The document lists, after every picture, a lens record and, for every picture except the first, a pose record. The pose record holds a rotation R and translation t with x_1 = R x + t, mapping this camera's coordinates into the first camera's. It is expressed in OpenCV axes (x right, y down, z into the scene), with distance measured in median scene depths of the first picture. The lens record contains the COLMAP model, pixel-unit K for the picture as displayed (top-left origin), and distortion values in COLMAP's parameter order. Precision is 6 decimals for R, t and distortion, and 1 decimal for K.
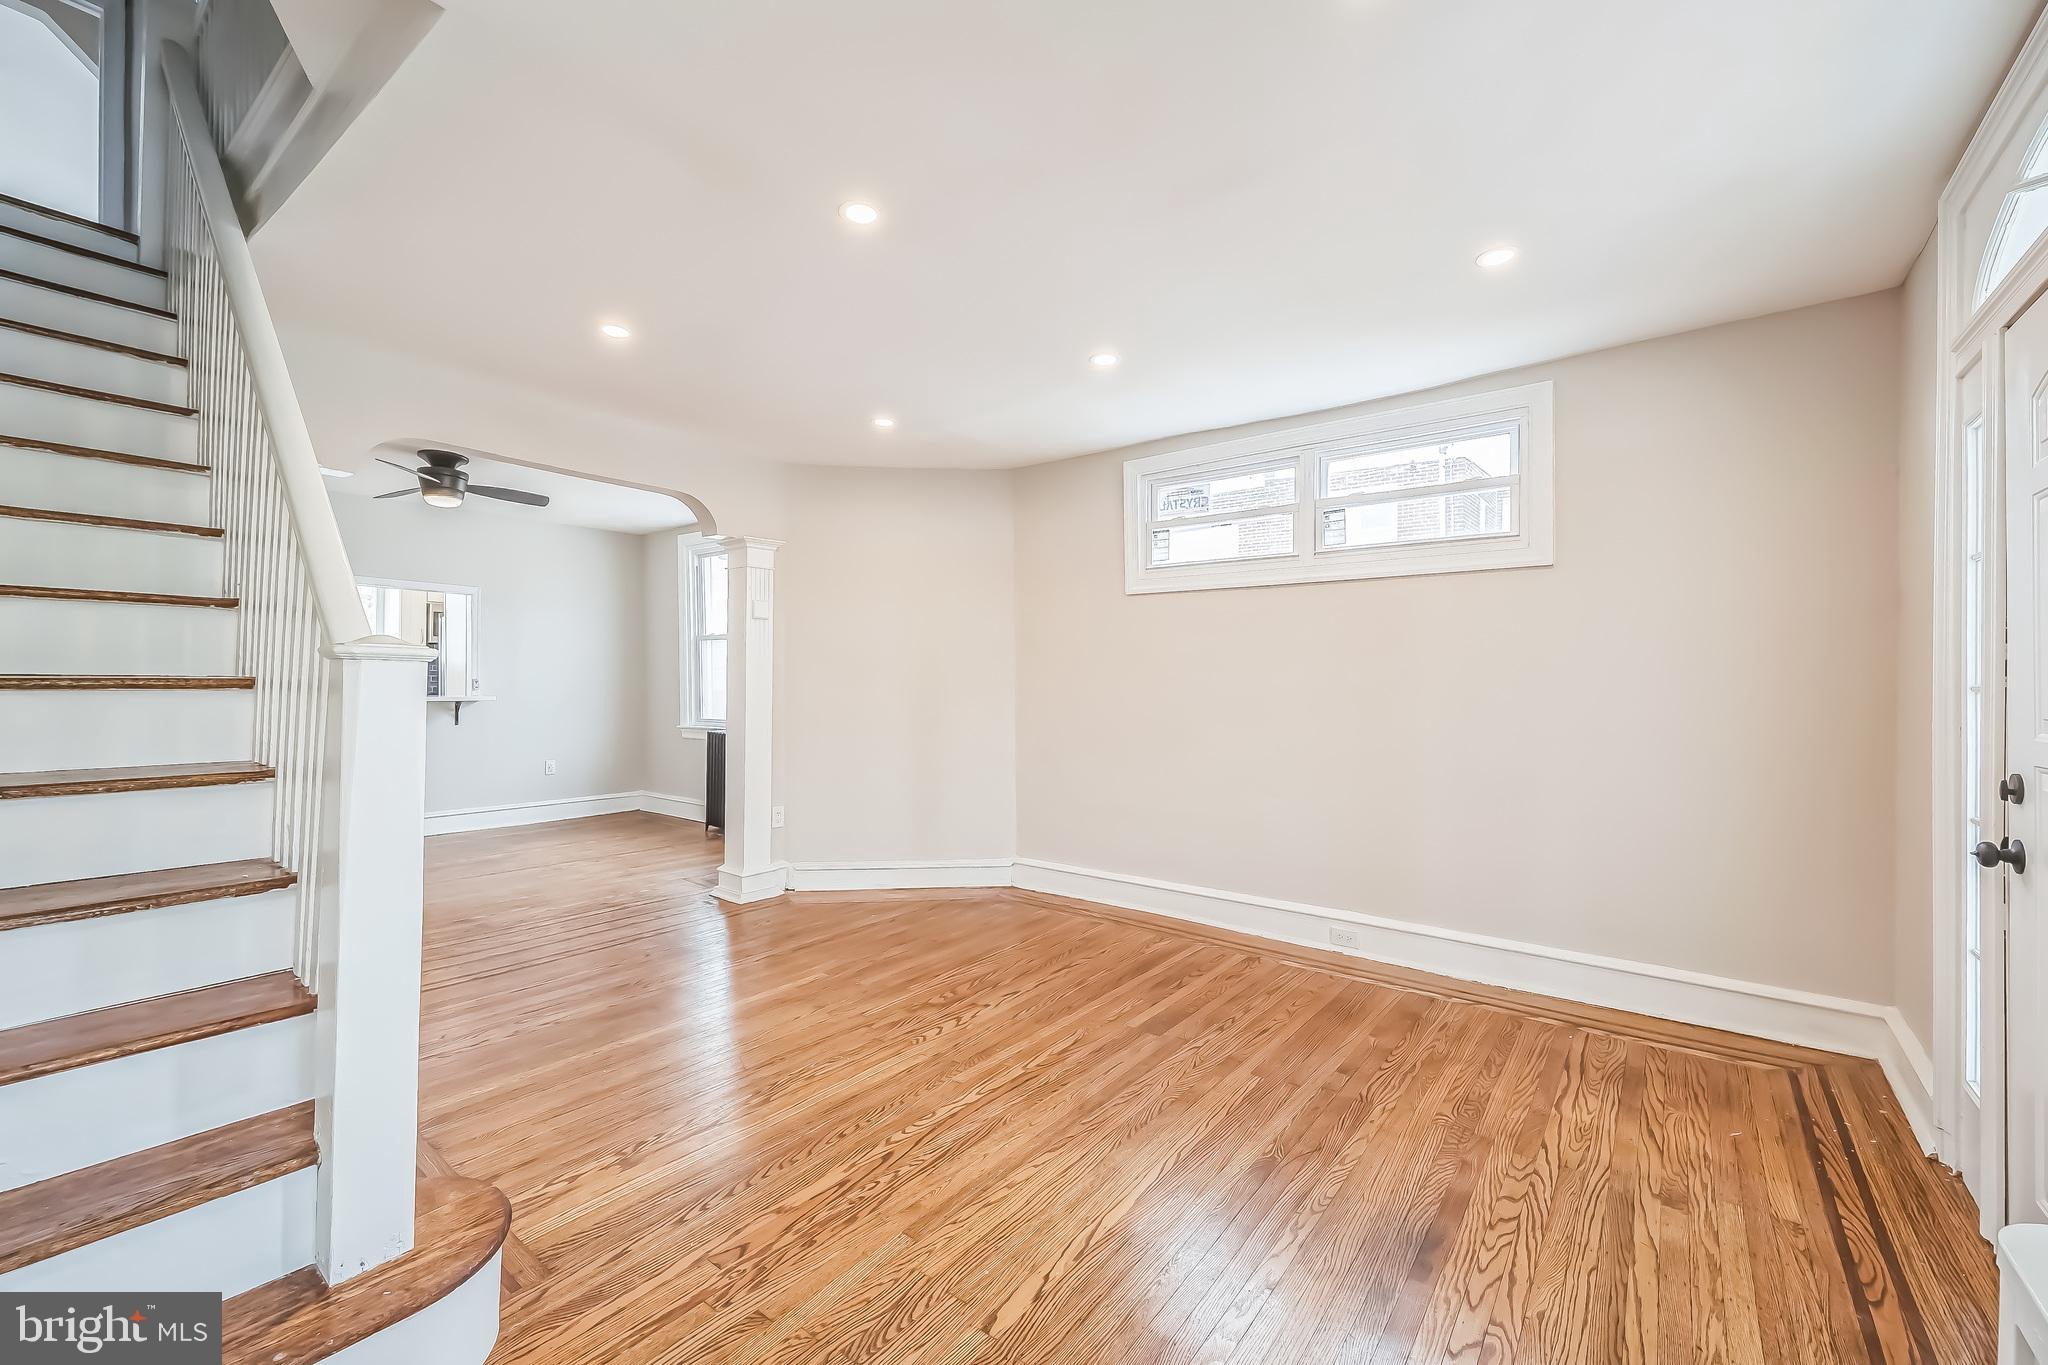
lens RADIAL K [[832.0, 0, 1025.8], [0, 832.0, 662.9], [0, 0, 1]] dist [-0.001537, 0.000847]
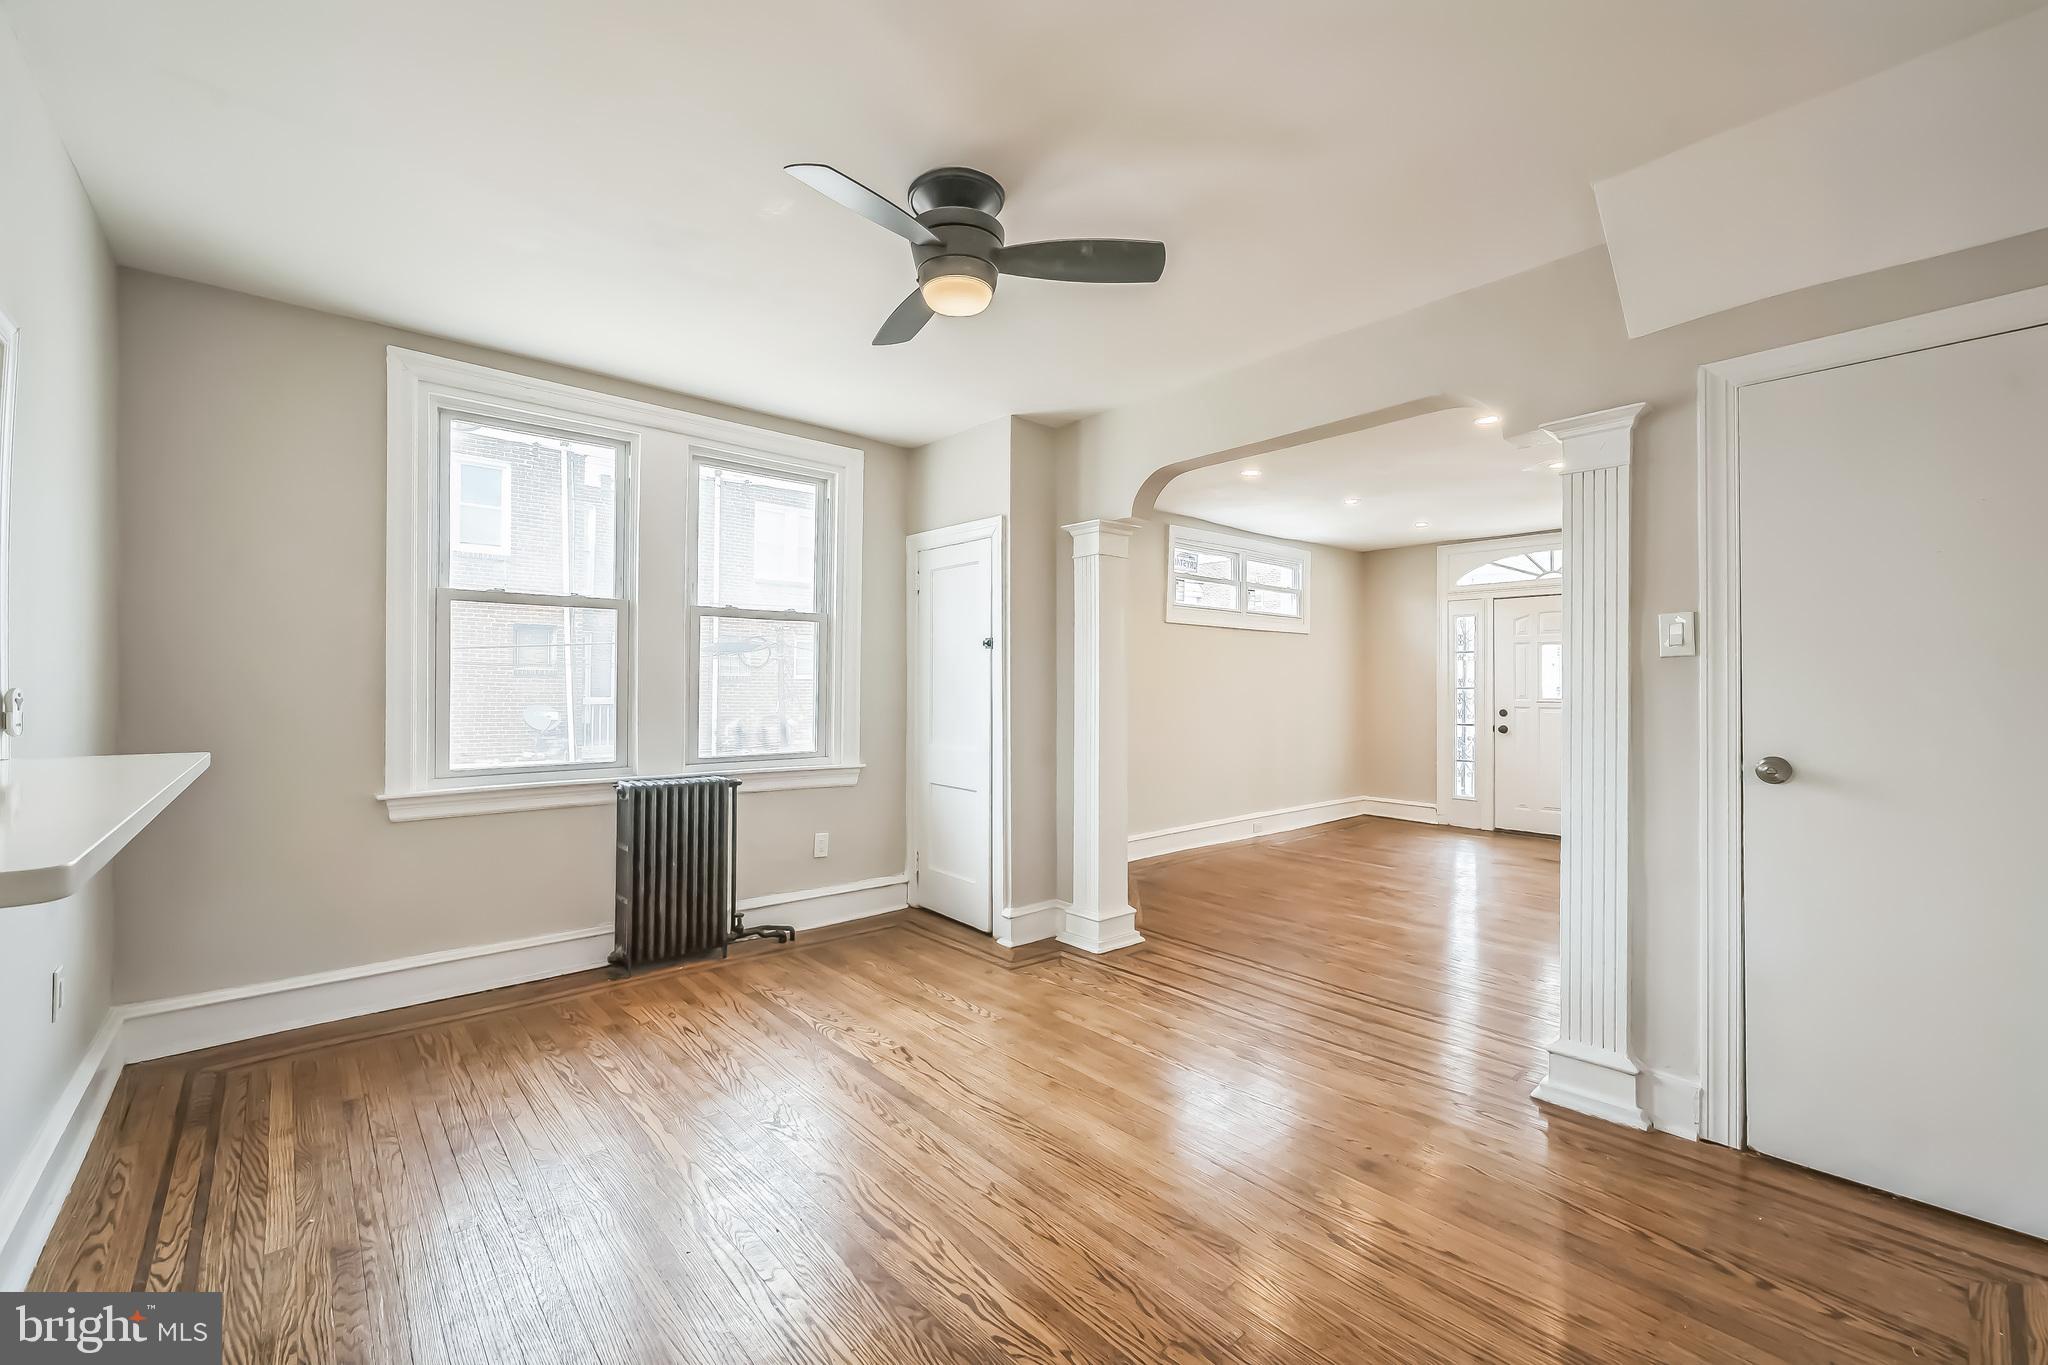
lens RADIAL K [[832.0, 0, 1025.1], [0, 832.0, 677.2], [0, 0, 1]] dist [-0.001537, 0.000847]
pose [[0.185168, 0.002532, 0.982704, -1.646899], [-0.024296, 0.999703, 0.002002, 0.013108], [-0.982406, -0.024246, 0.185175, 1.285882]]
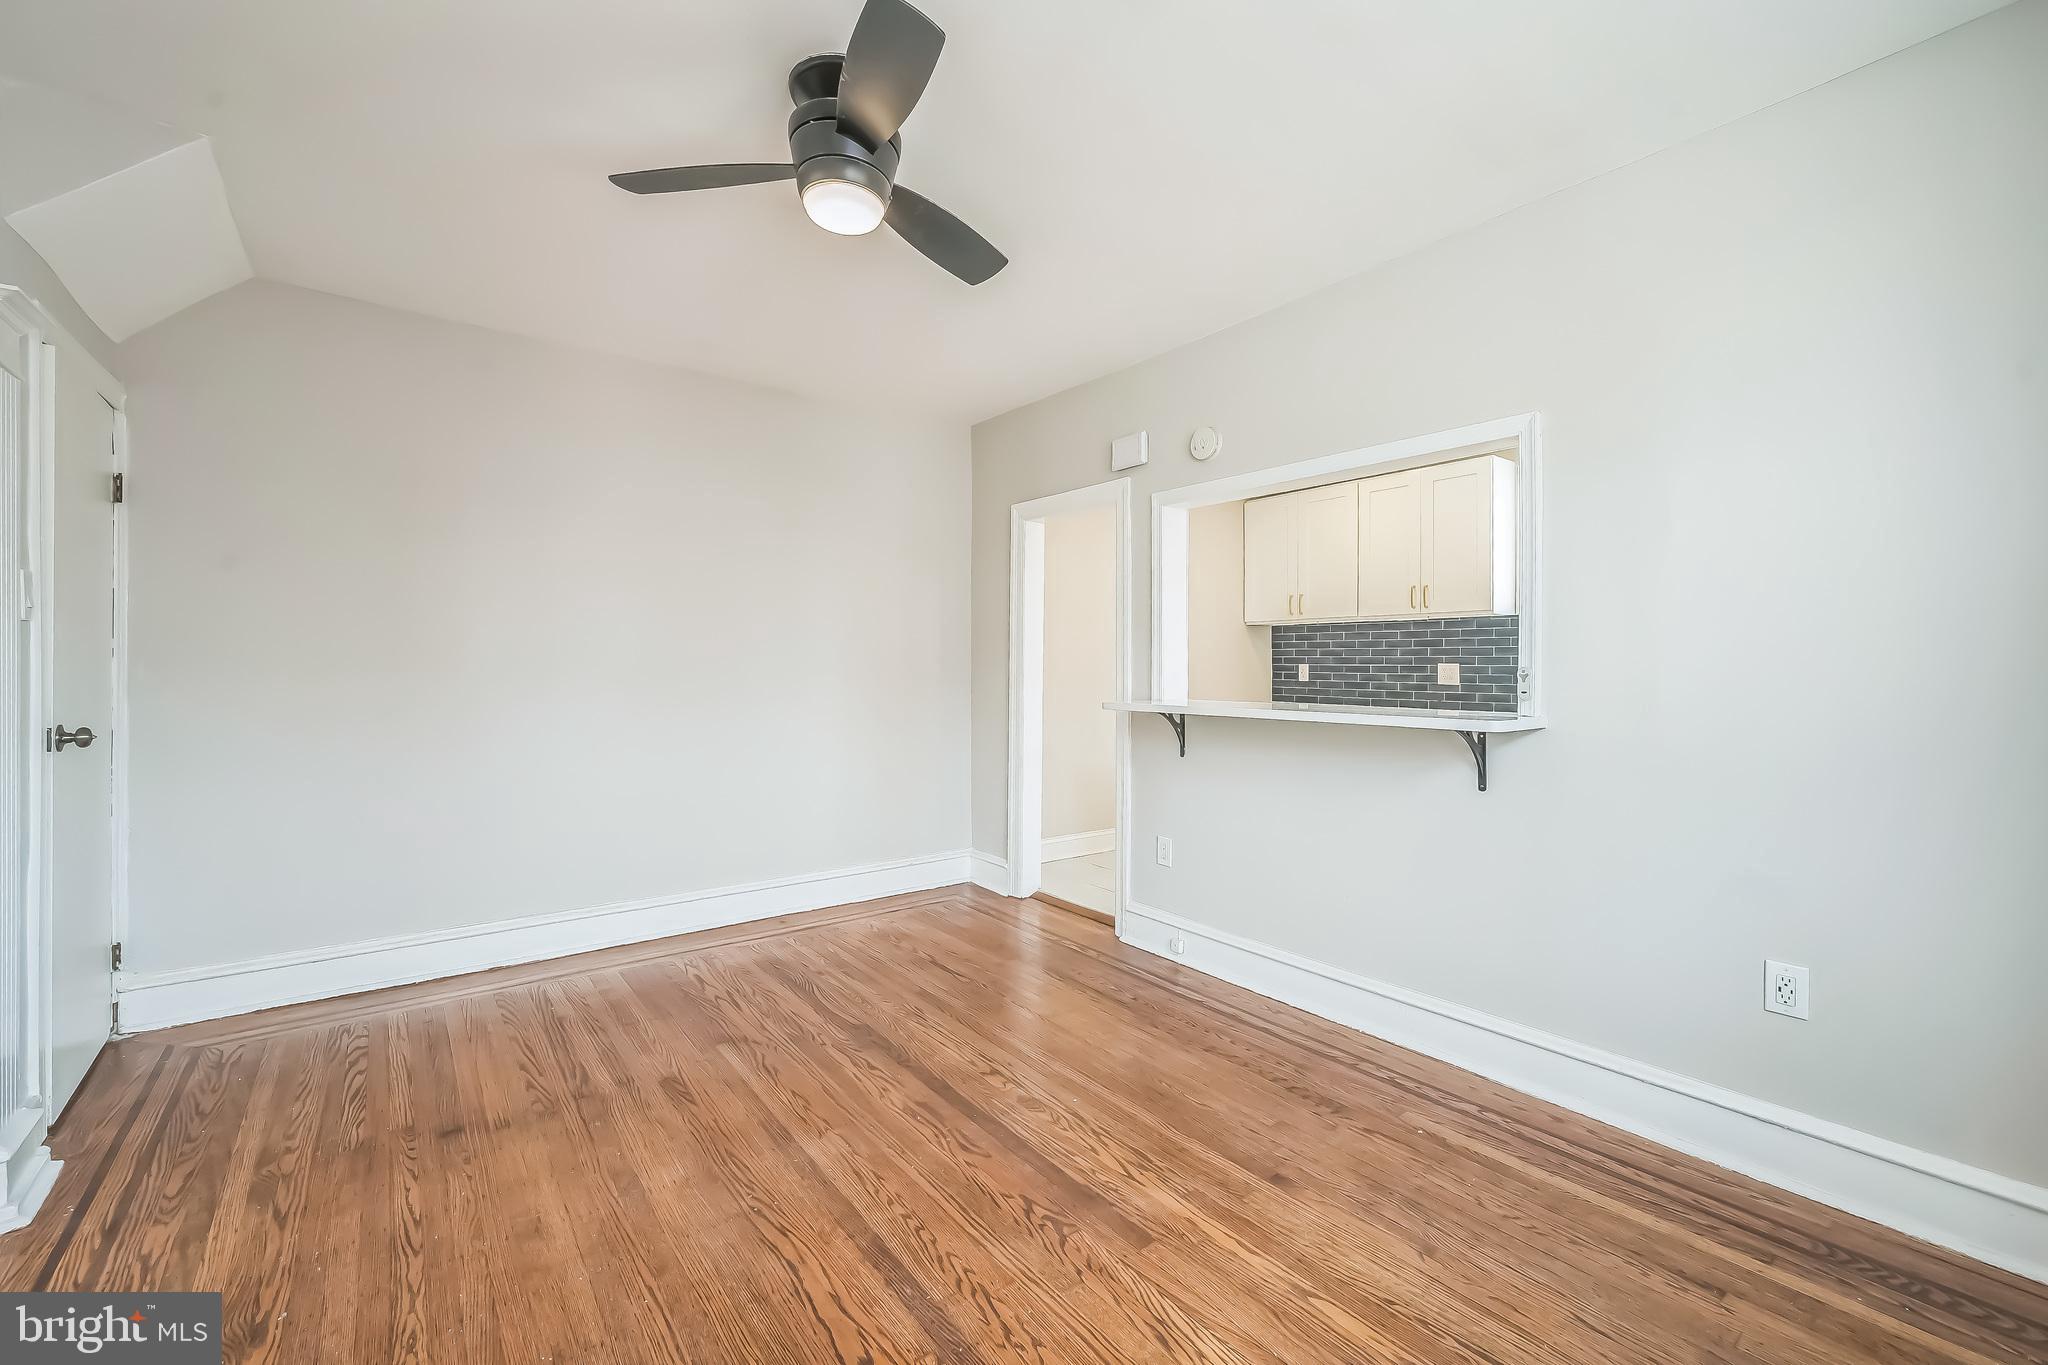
lens RADIAL K [[832.0, 0, 1032.7], [0, 832.0, 686.0], [0, 0, 1]] dist [-0.001537, 0.000847]
pose [[-0.245543, 0.011550, -0.969317, -0.490293], [0.018479, 0.999803, 0.007232, 0.038701], [0.969210, -0.016136, -0.245708, 1.728492]]
